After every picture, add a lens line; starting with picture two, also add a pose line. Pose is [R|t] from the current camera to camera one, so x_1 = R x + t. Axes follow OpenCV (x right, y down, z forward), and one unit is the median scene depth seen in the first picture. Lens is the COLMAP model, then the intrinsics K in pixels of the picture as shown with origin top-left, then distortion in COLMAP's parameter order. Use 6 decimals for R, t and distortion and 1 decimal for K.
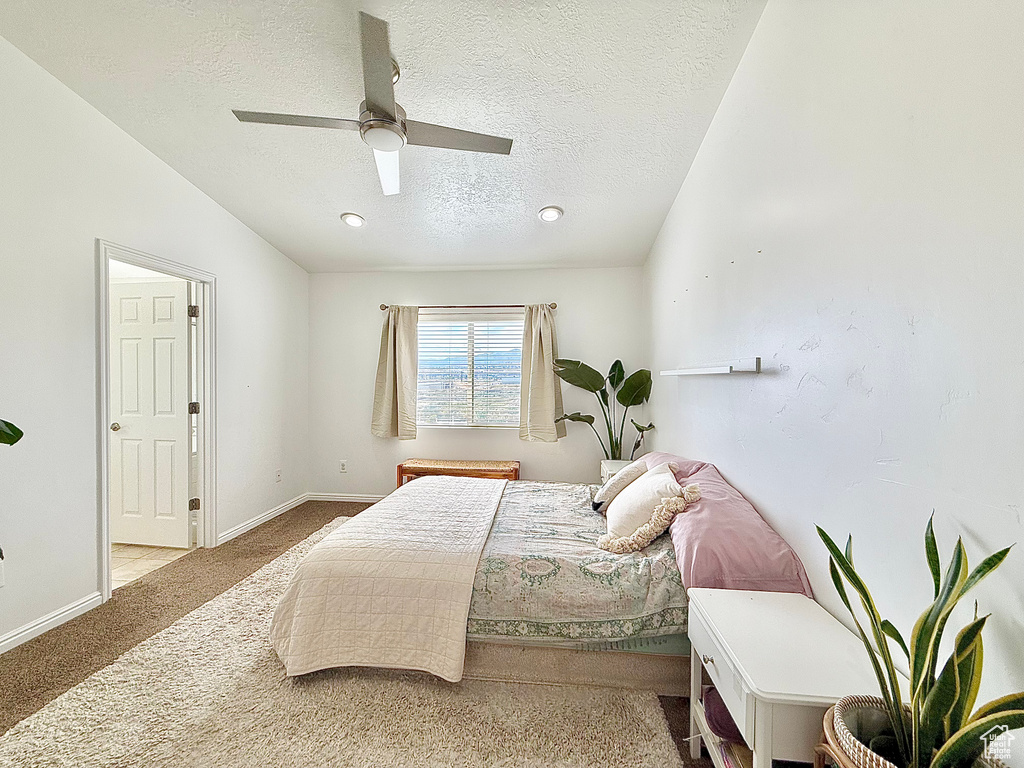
lens RADIAL K [[408.5, 0, 509.9], [0, 408.5, 383.8], [0, 0, 1]] dist [0.002889, 0.000066]
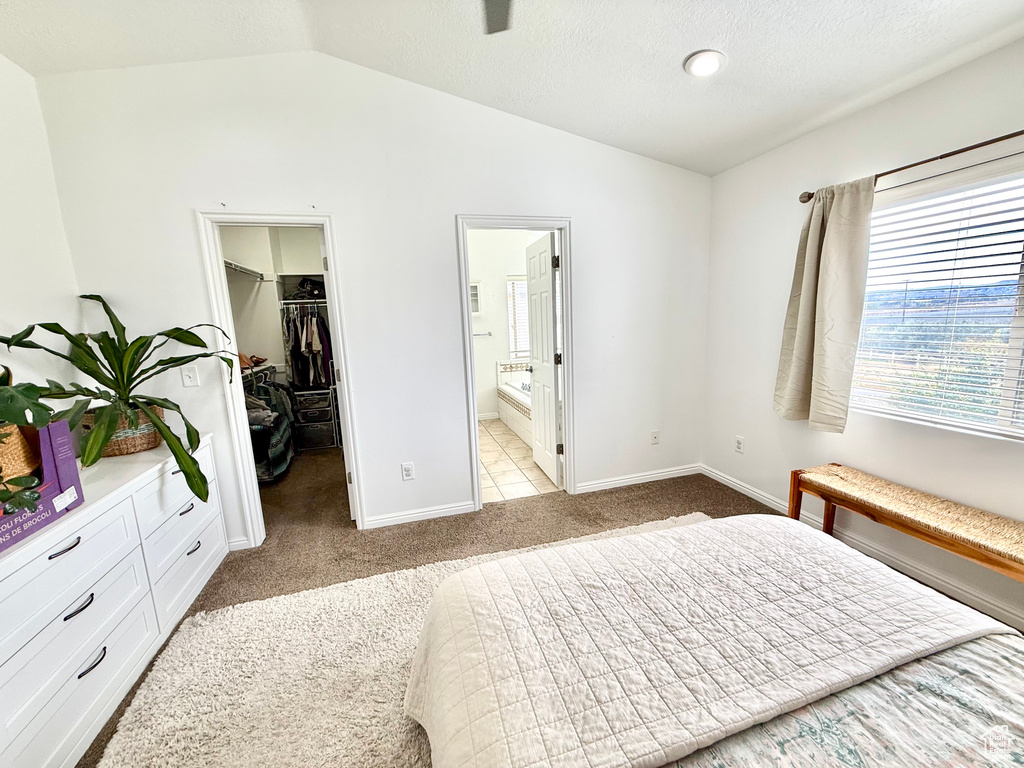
lens RADIAL K [[408.5, 0, 509.9], [0, 408.5, 383.8], [0, 0, 1]] dist [0.002889, 0.000066]
pose [[0.368260, 0.129121, -0.920713, 0.136152], [0.031009, 0.988052, 0.150968, -0.037935], [0.929205, -0.084146, 0.359856, 0.509107]]
